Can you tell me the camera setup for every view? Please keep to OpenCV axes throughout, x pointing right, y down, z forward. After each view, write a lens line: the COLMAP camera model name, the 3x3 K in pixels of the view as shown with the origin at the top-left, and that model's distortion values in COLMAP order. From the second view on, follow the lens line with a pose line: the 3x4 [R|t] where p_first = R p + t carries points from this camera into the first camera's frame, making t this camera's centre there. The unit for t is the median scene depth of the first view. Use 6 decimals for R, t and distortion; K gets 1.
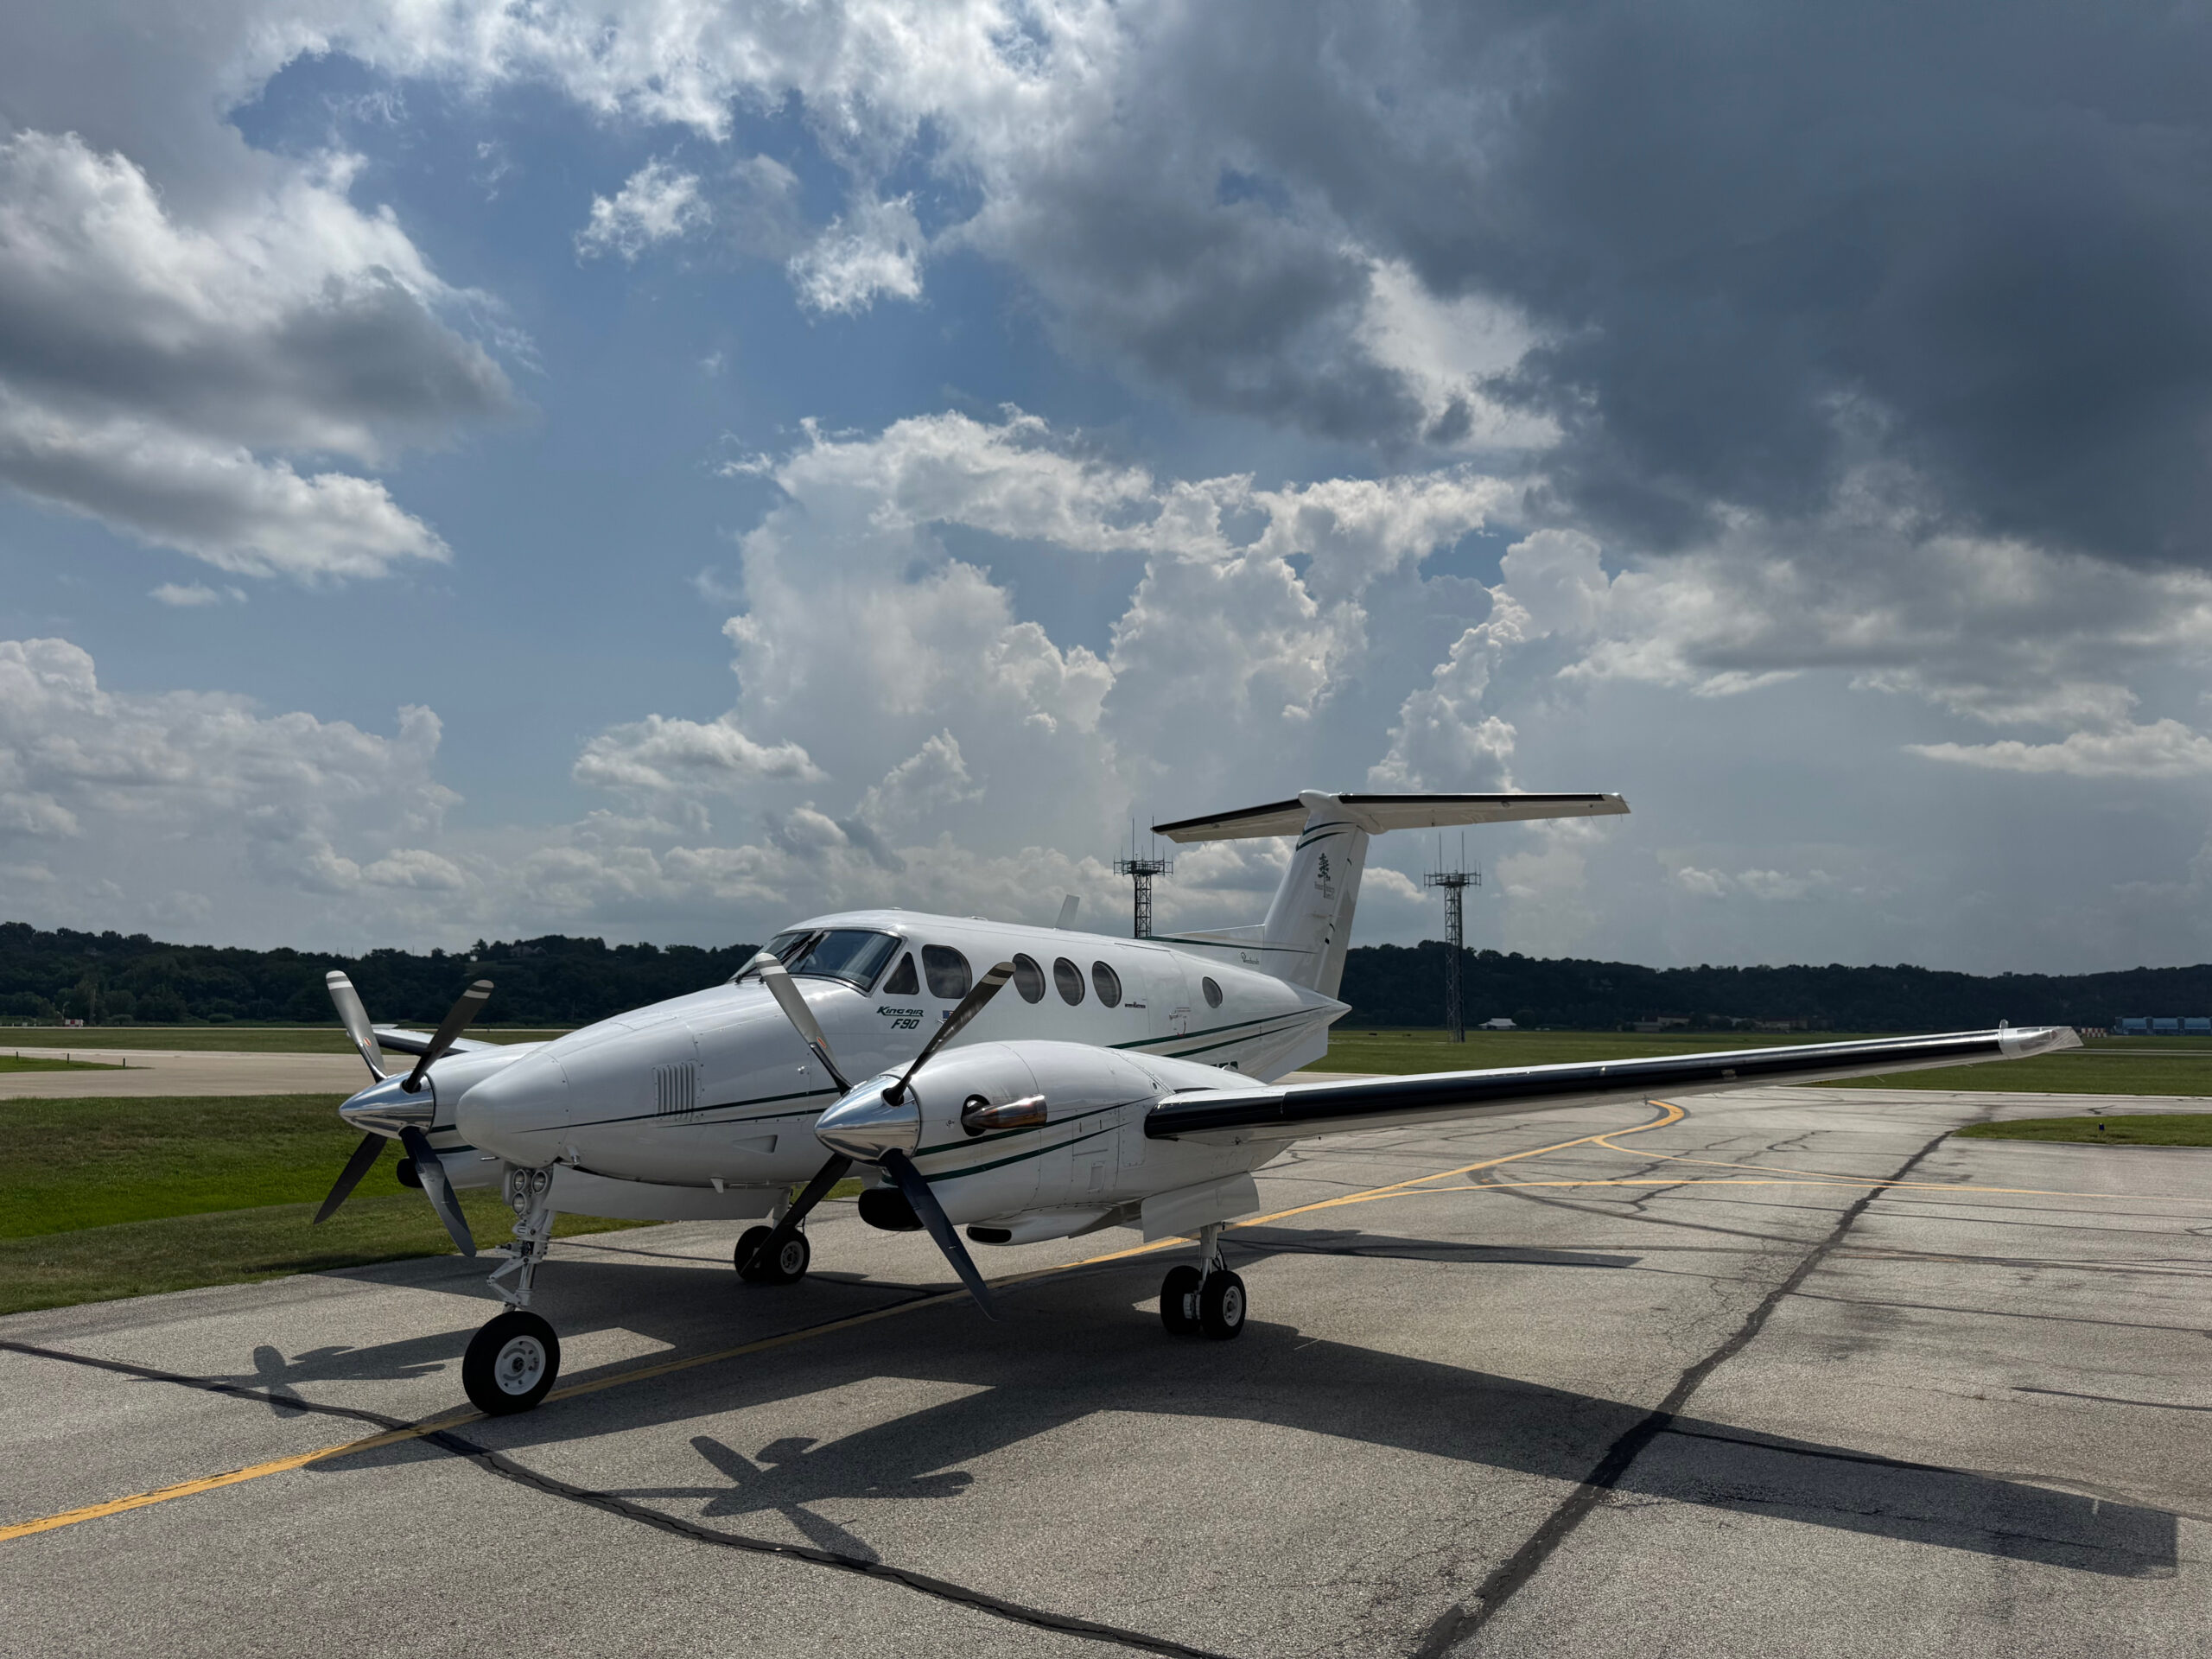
lens RADIAL K [[1564.3, 0, 1105.3], [0, 1564.3, 788.6], [0, 0, 1]] dist [0.048160, -0.056249]
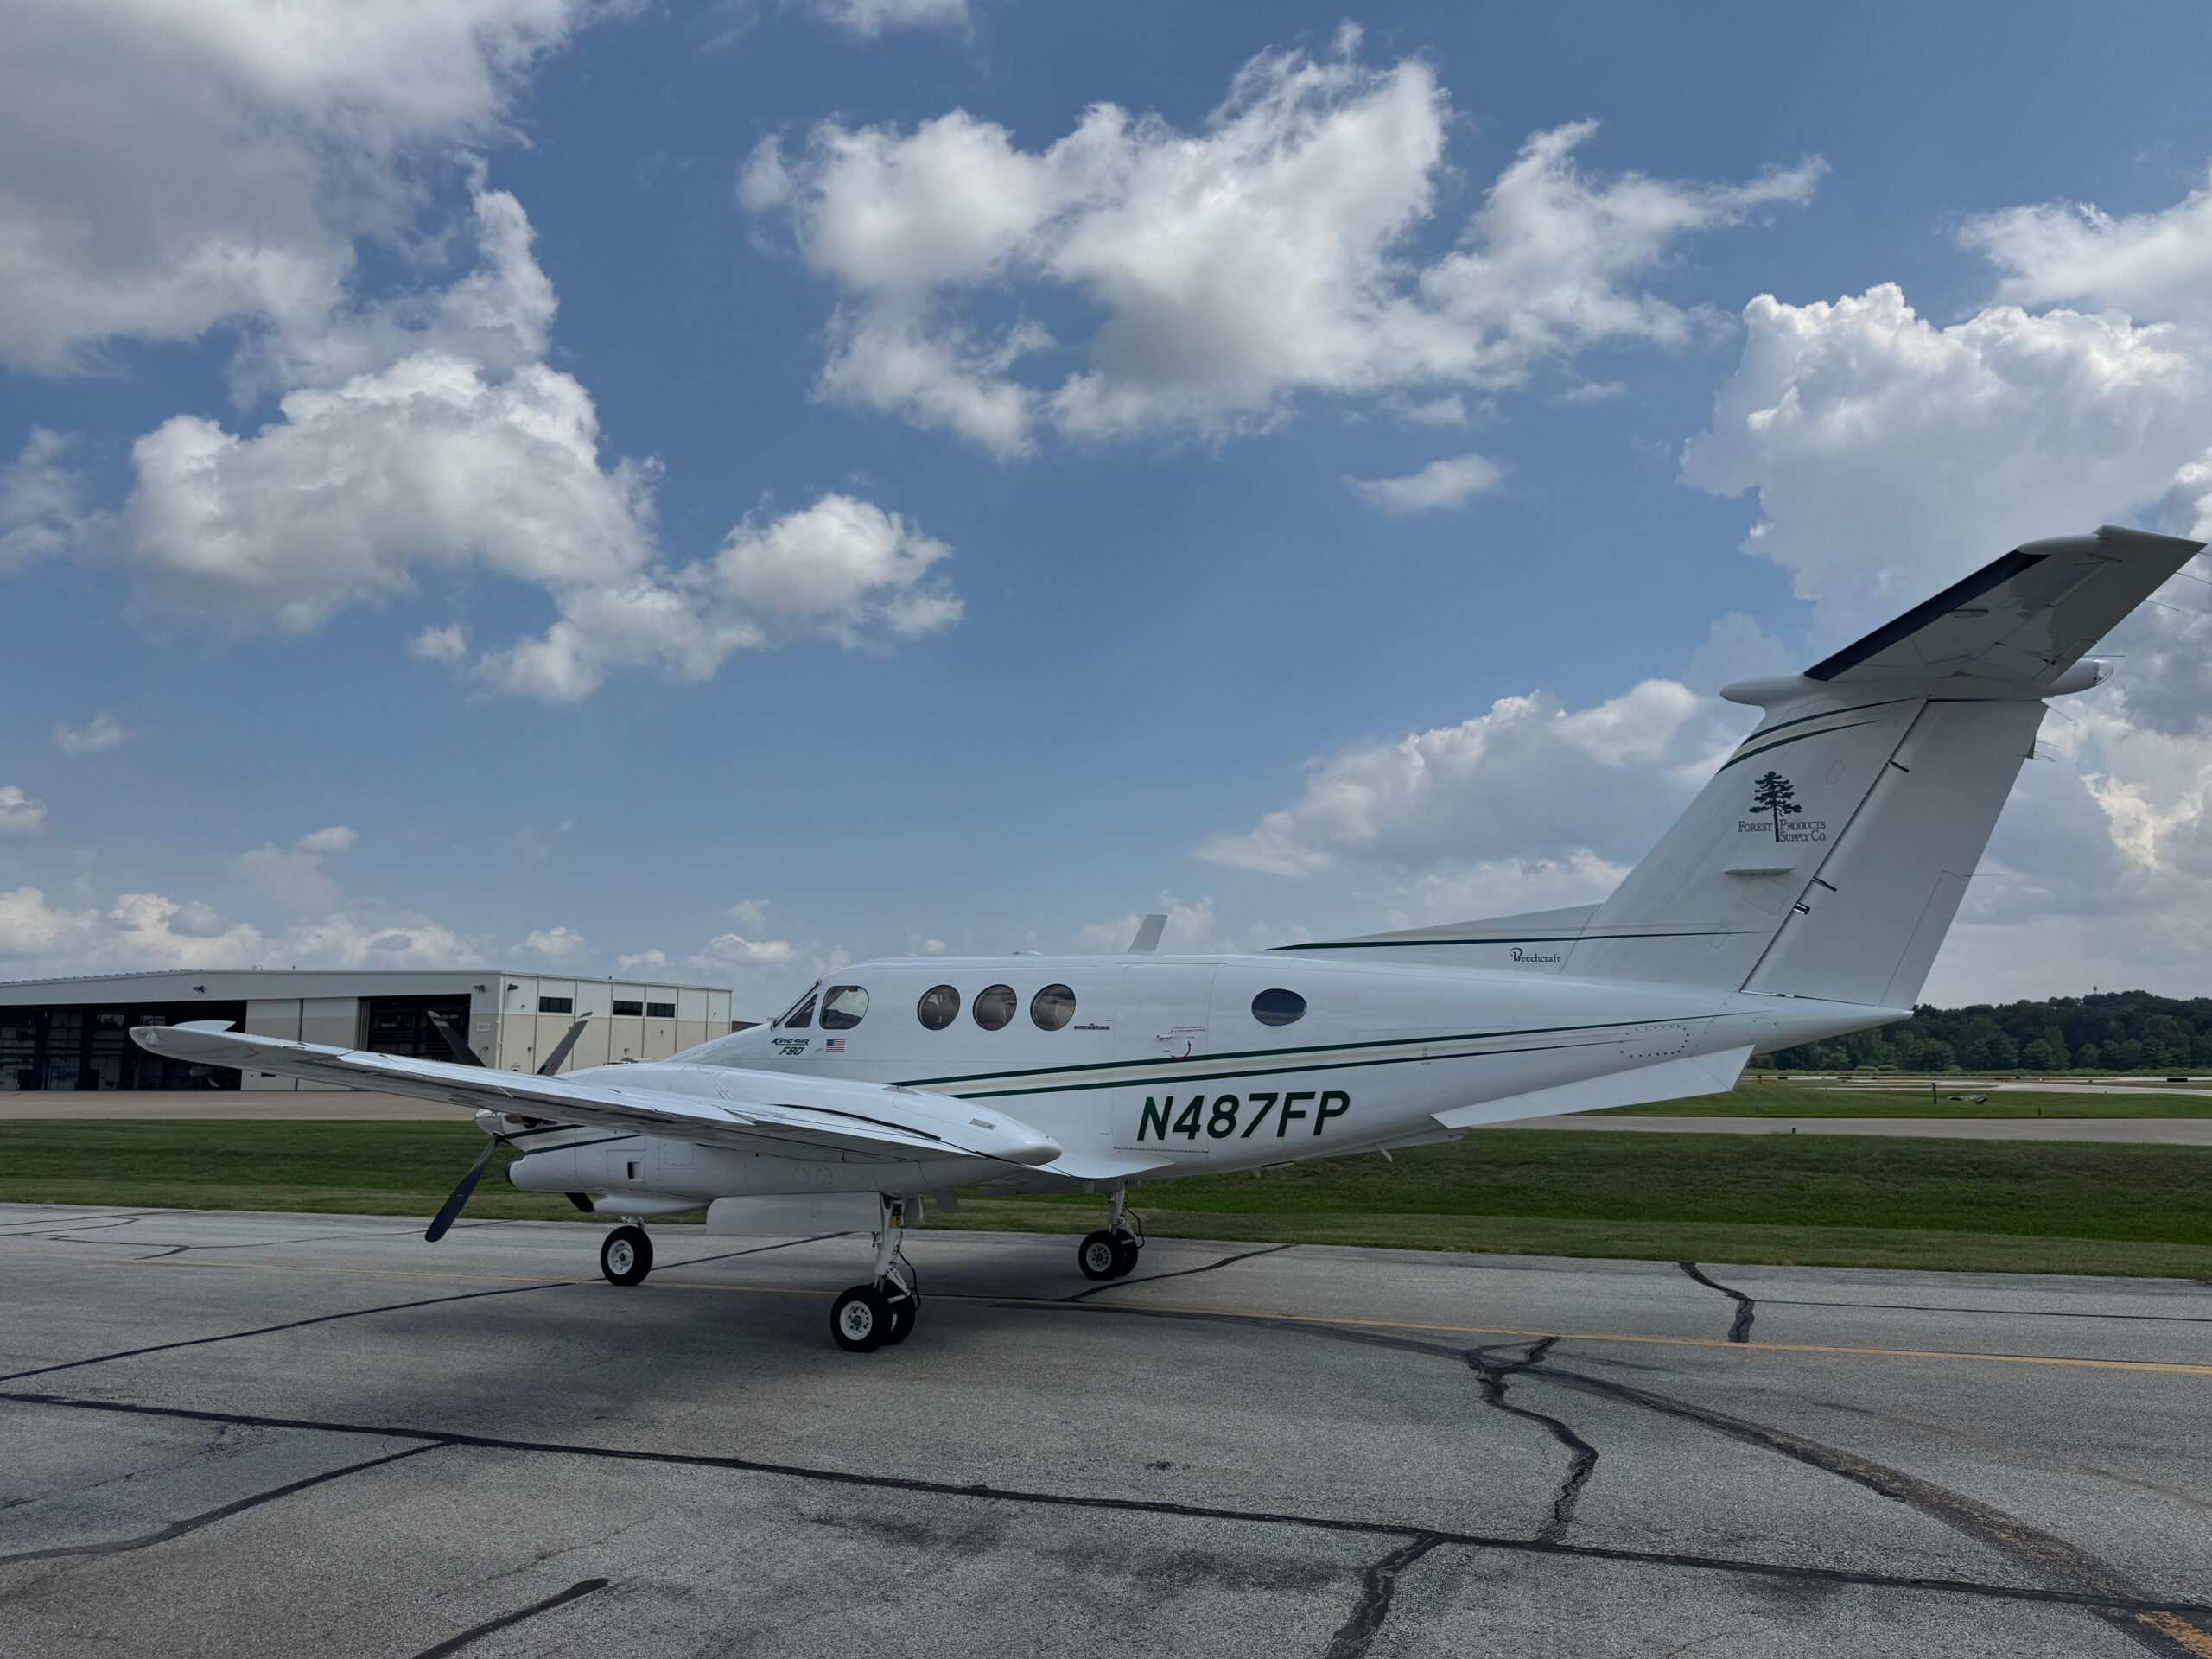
lens RADIAL K [[1564.3, 0, 1105.3], [0, 1564.3, 788.6], [0, 0, 1]] dist [0.048160, -0.056249]
pose [[0.162745, -0.180759, -0.969969, 1.168011], [0.149853, 0.976199, -0.156777, 0.176768], [0.975222, -0.119838, 0.185959, 1.011374]]
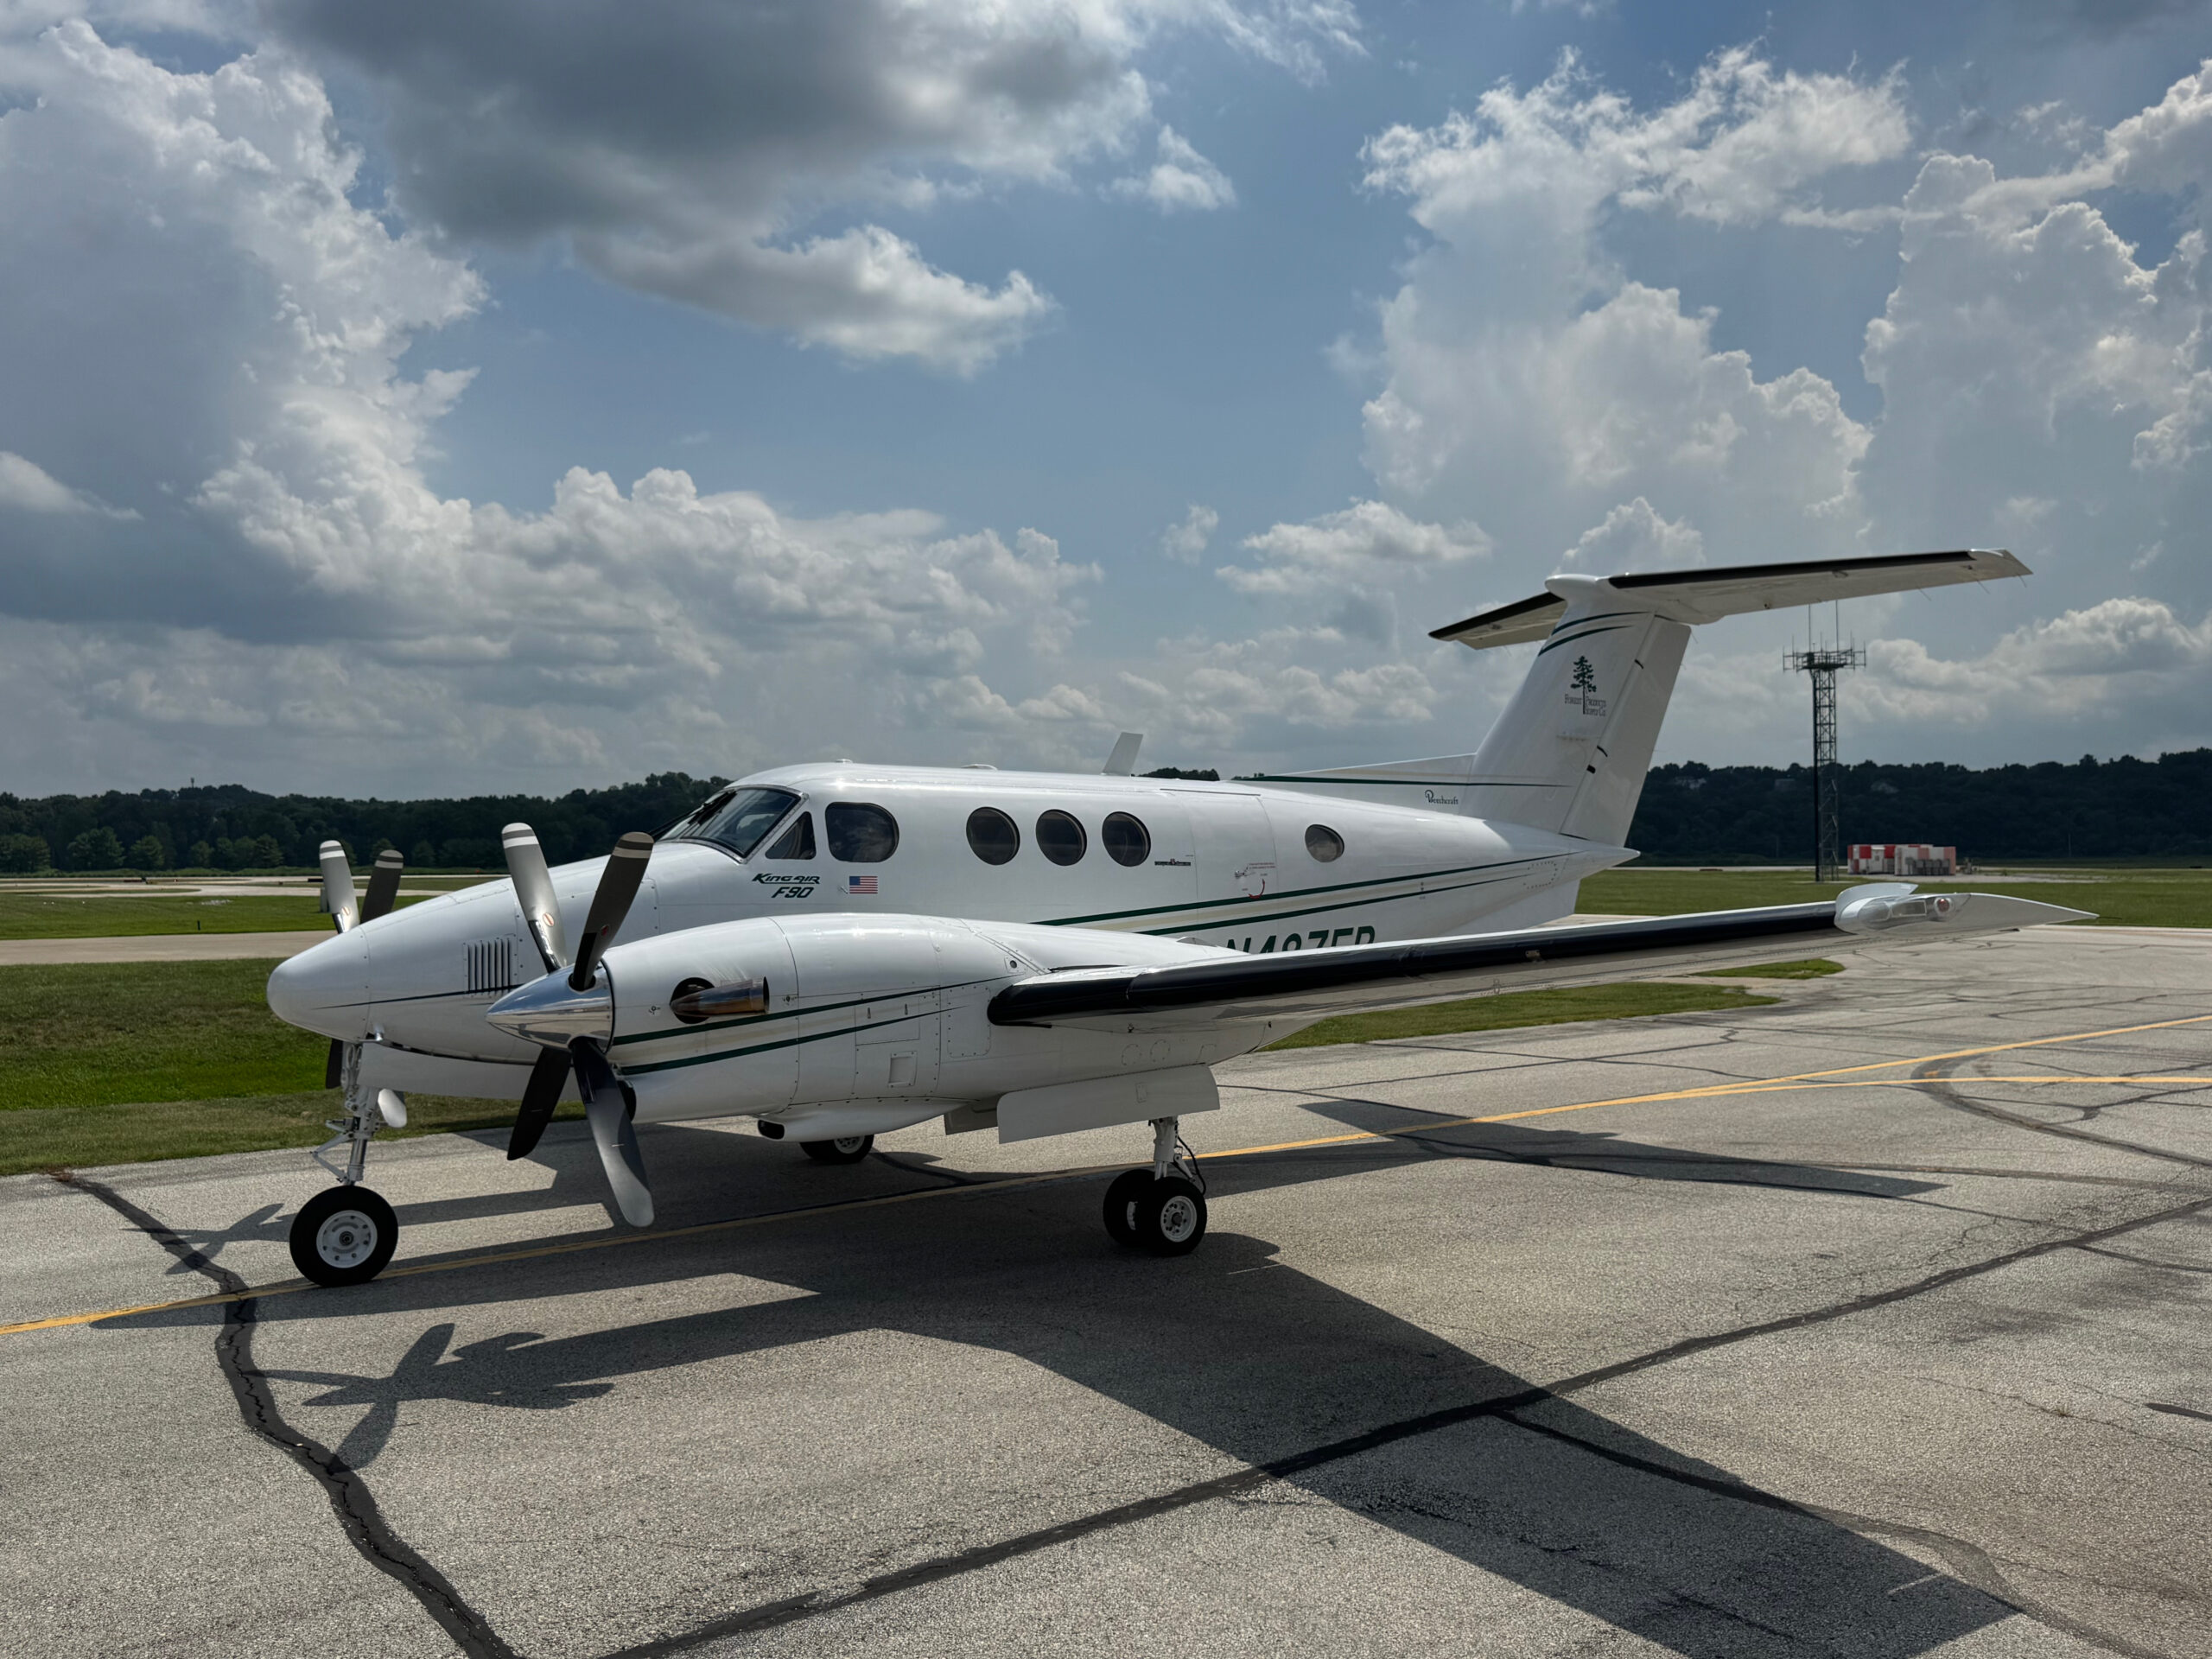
lens RADIAL K [[1820.9, 0, 1106.0], [0, 1820.9, 829.5], [0, 0, 1]] dist [0.166154, -0.334431]
pose [[0.928390, -0.019198, -0.371111, 0.413313], [0.067802, 0.990652, 0.118369, 0.004319], [0.365369, -0.135054, 0.921013, 0.110948]]
